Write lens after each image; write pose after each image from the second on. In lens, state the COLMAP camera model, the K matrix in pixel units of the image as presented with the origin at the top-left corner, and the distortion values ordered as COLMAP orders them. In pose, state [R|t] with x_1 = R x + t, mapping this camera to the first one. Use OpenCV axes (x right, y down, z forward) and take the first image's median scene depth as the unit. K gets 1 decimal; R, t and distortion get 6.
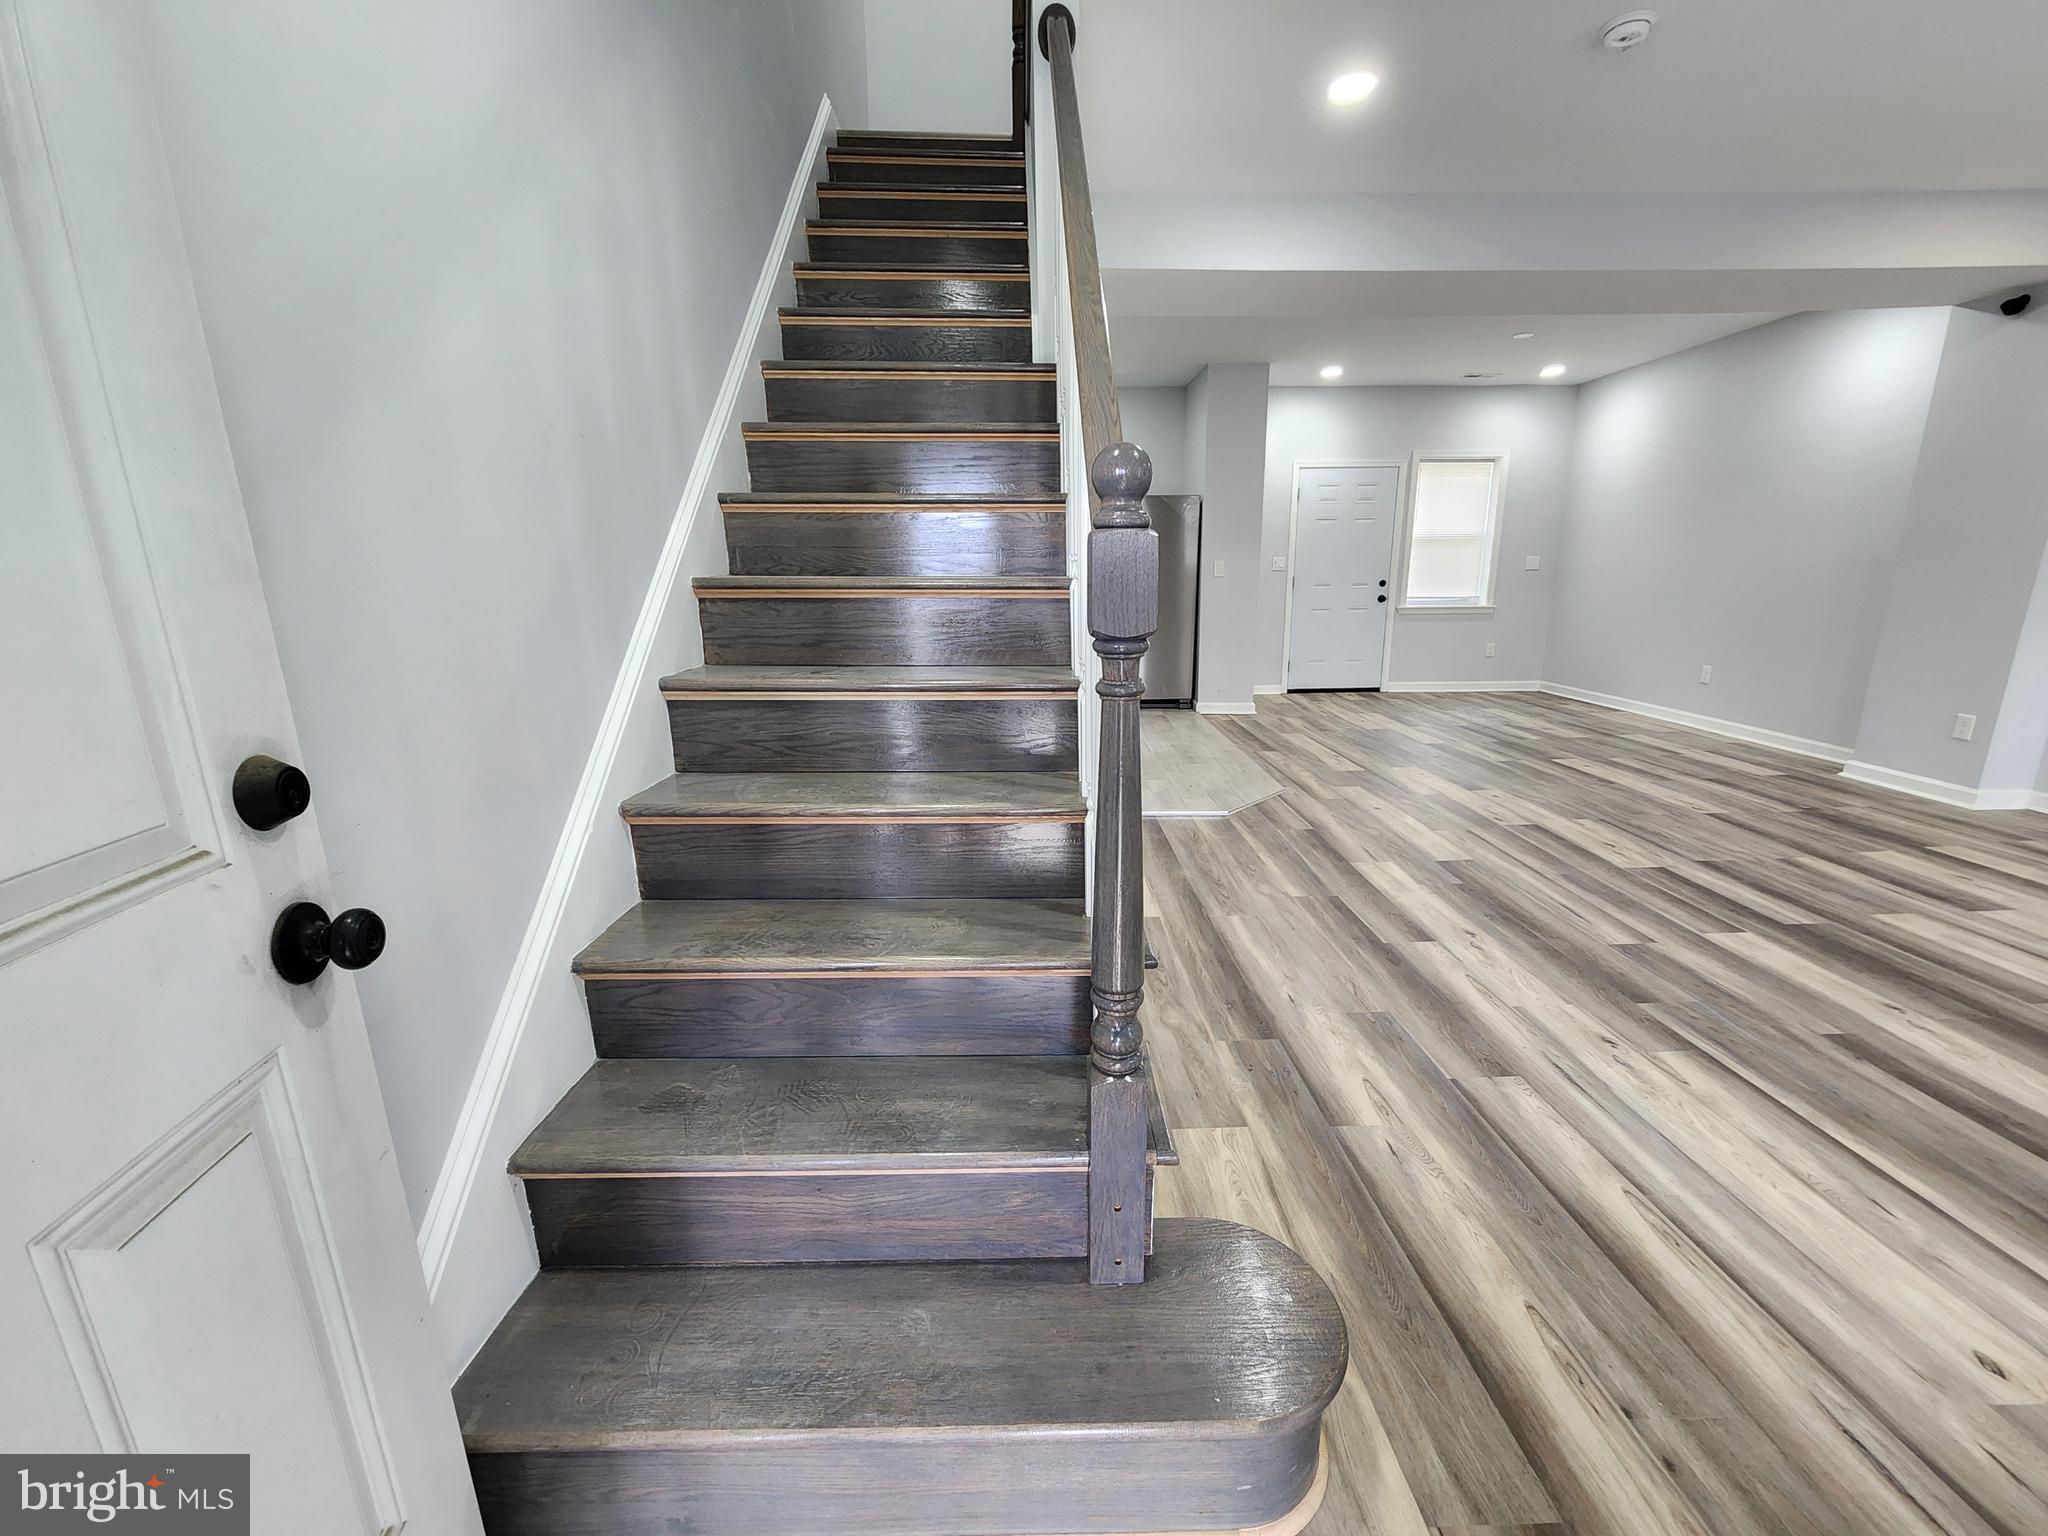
lens RADIAL K [[835.3, 0, 1040.1], [0, 835.3, 775.6], [0, 0, 1]] dist [-0.005329, 0.002940]
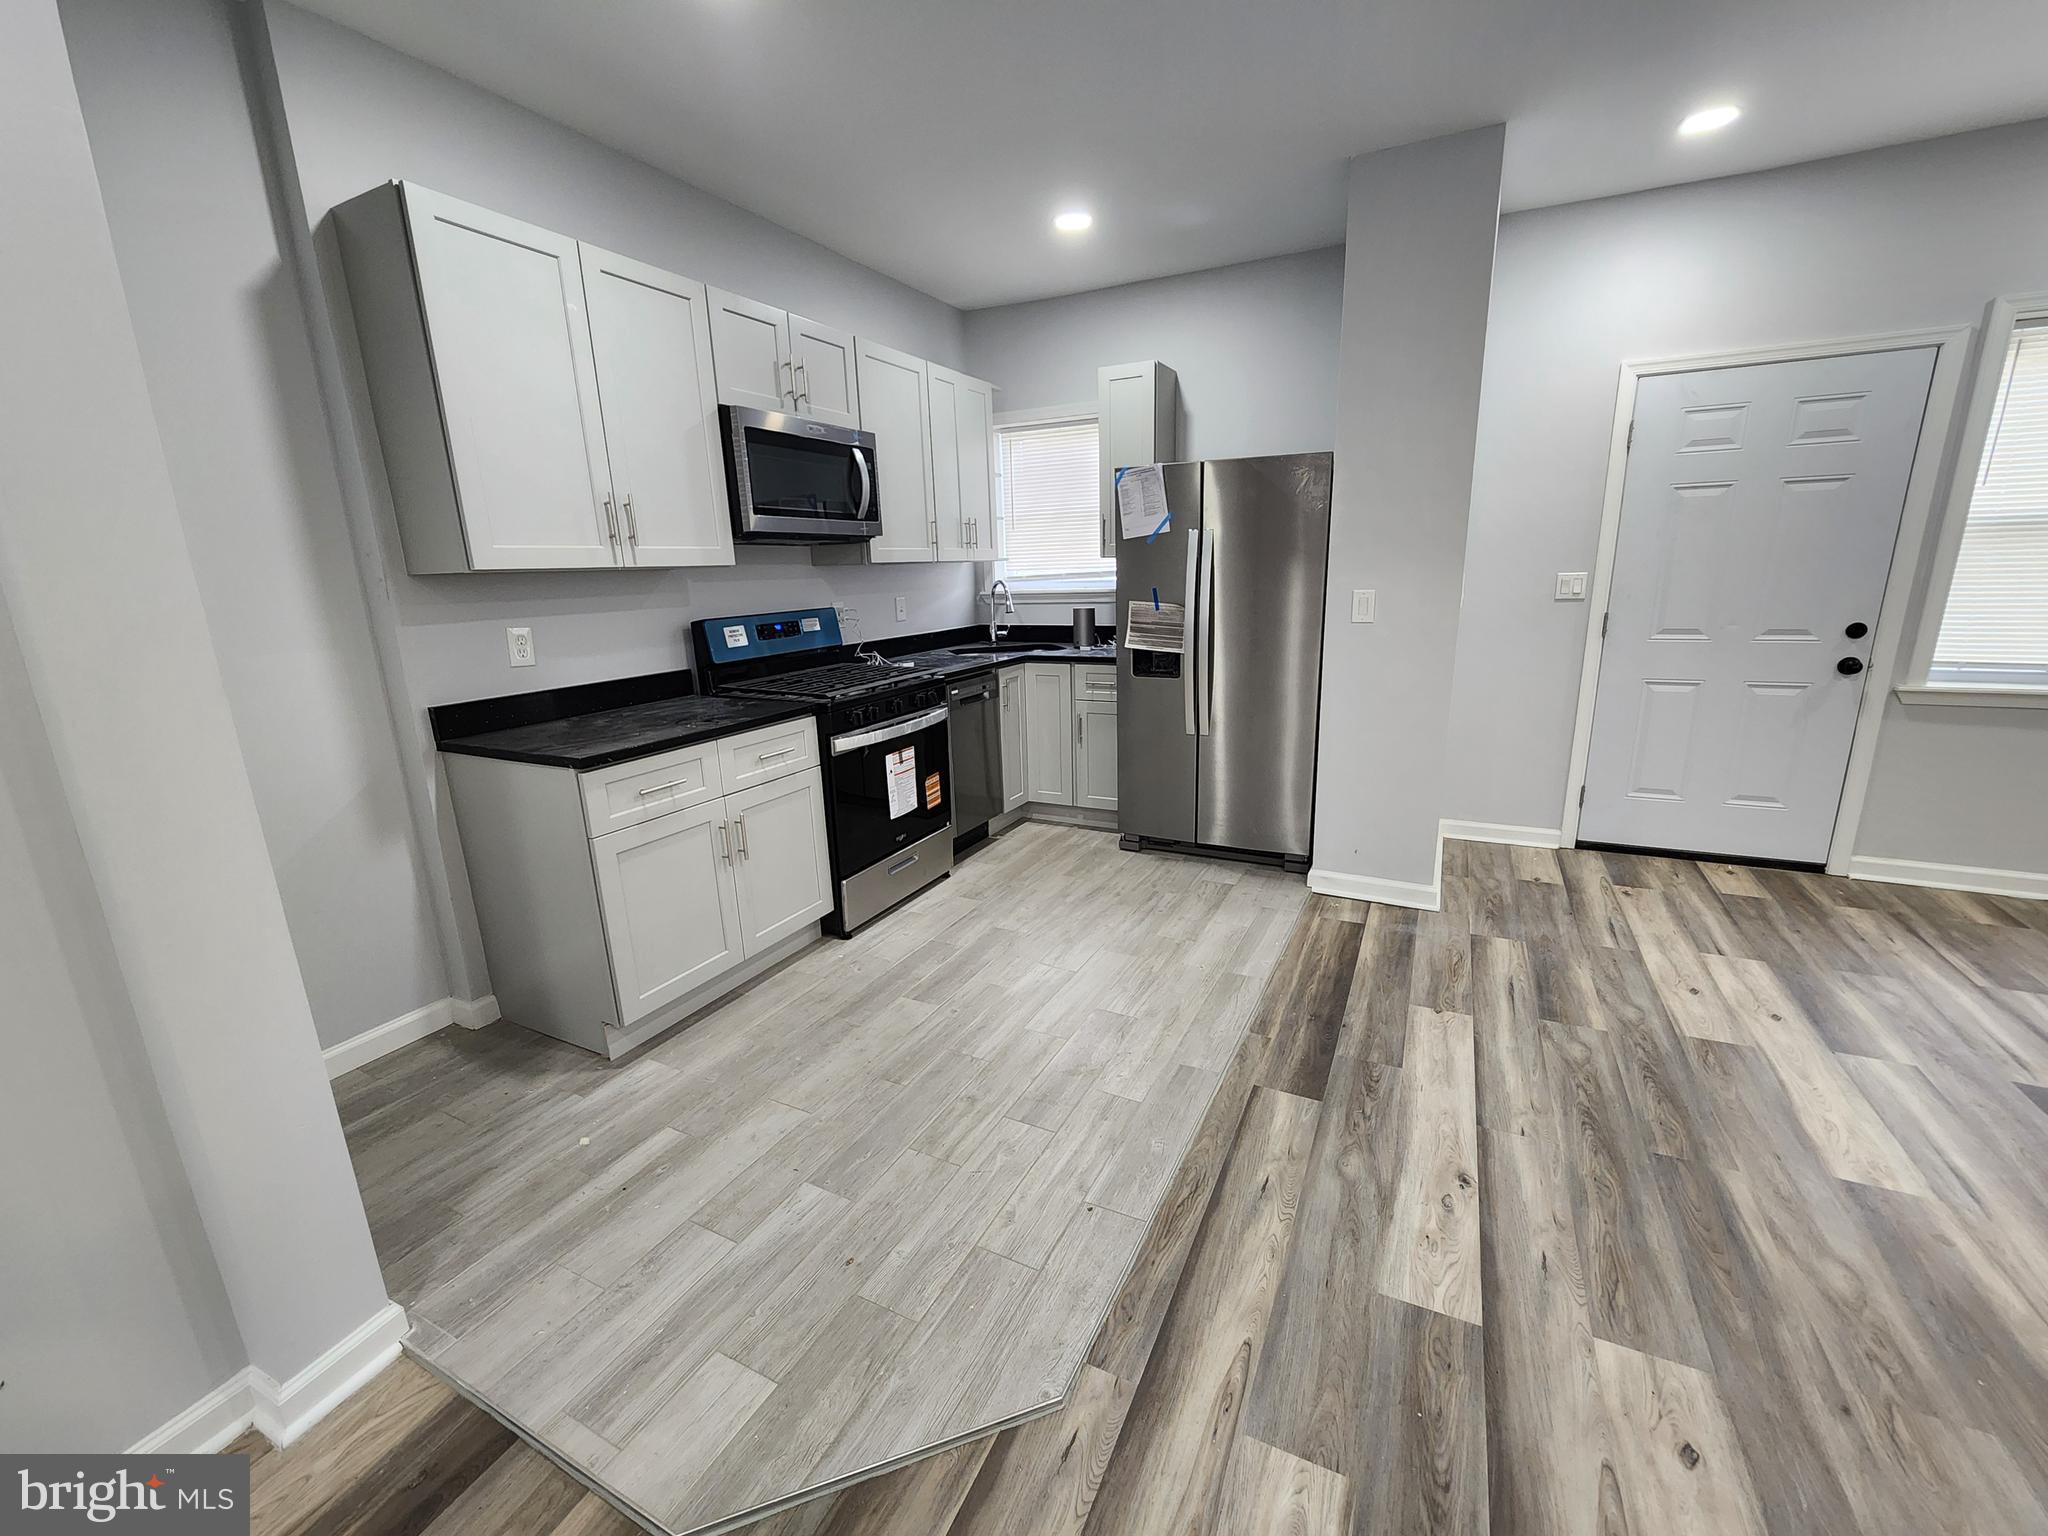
lens RADIAL K [[835.3, 0, 1040.1], [0, 835.3, 775.6], [0, 0, 1]] dist [-0.005329, 0.002940]
pose [[0.886666, 0.102655, -0.450871, 0.655259], [-0.096142, 0.994665, 0.037397, -0.361742], [0.452305, 0.010189, 0.891805, 1.180027]]
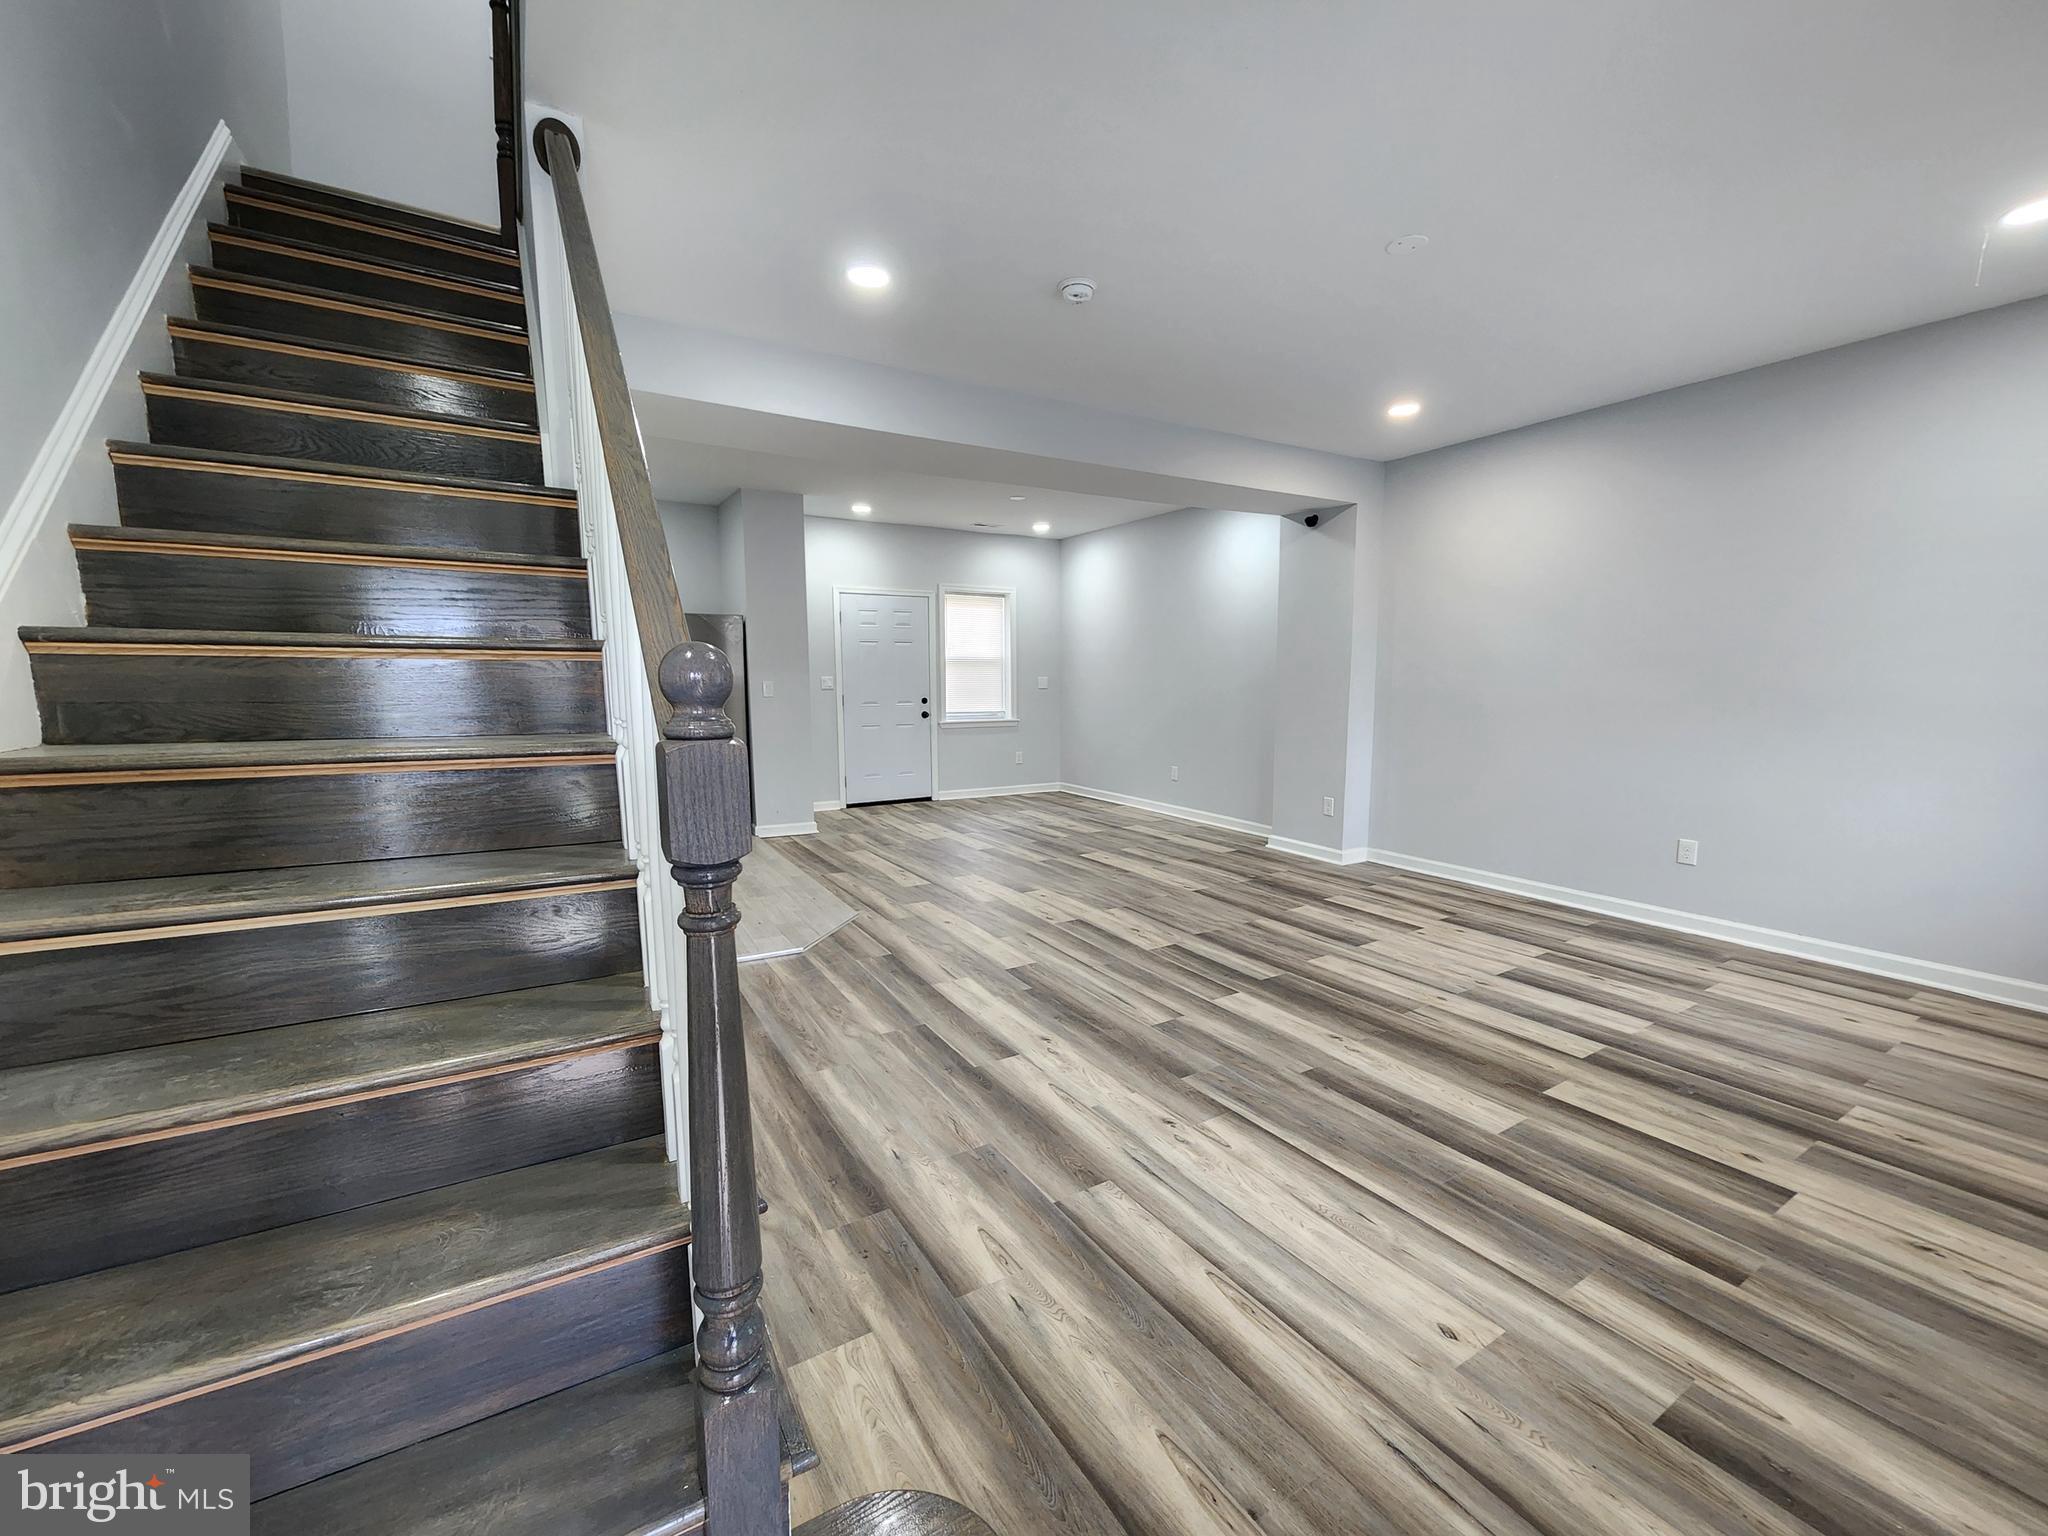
lens RADIAL K [[835.3, 0, 1036.9], [0, 835.3, 776.8], [0, 0, 1]] dist [0.002170, -0.004654]
pose [[0.866603, -0.051187, 0.496365, -0.010373], [0.111392, 0.989468, -0.092443, -0.047799], [-0.486406, 0.135402, 0.863178, 0.033187]]
